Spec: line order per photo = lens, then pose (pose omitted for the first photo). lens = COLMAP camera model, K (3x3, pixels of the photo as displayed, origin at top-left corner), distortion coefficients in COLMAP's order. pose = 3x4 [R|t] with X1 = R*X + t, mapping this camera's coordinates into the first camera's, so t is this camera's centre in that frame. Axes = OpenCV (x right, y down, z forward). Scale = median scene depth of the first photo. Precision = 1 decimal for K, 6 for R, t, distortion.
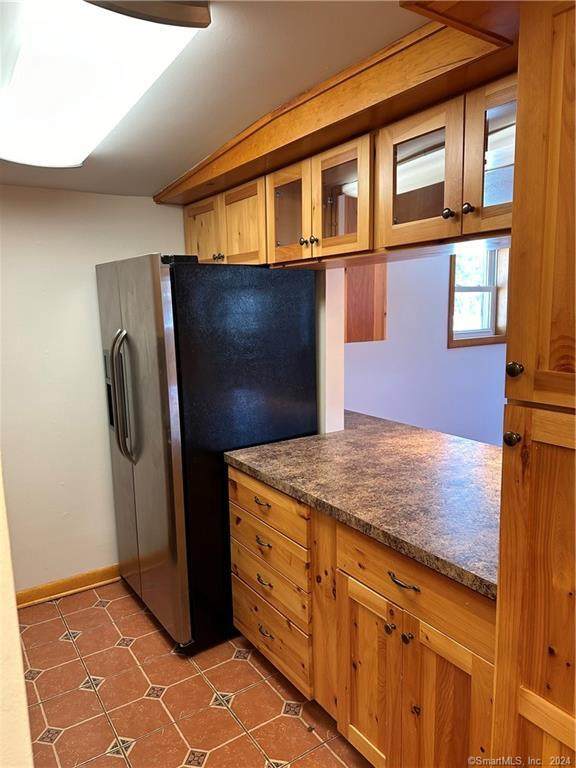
lens RADIAL K [[542.4, 0, 288.0], [0, 542.4, 384.0], [0, 0, 1]] dist [-0.002138, -0.002515]
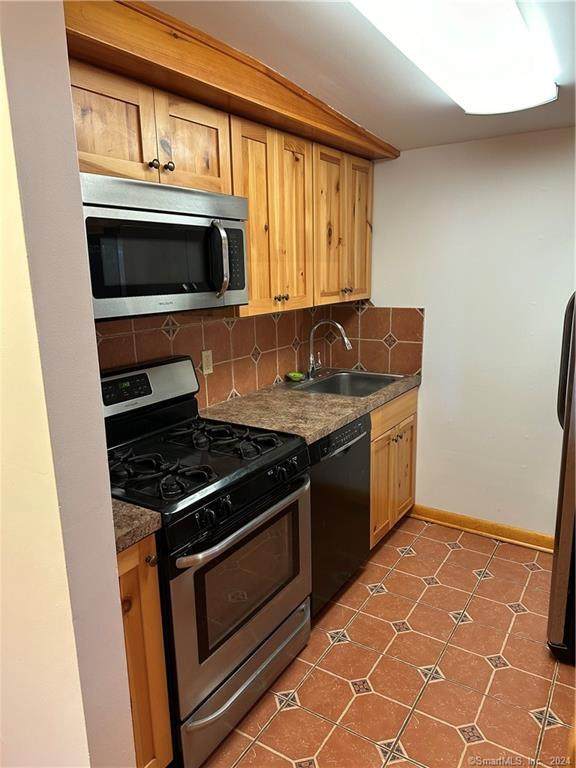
lens RADIAL K [[542.4, 0, 288.0], [0, 542.4, 384.0], [0, 0, 1]] dist [-0.002138, -0.002515]
pose [[0.402619, 0.209343, -0.891108, 0.344237], [-0.132366, 0.976580, 0.169617, -0.025249], [0.905747, 0.049661, 0.420899, 0.224457]]
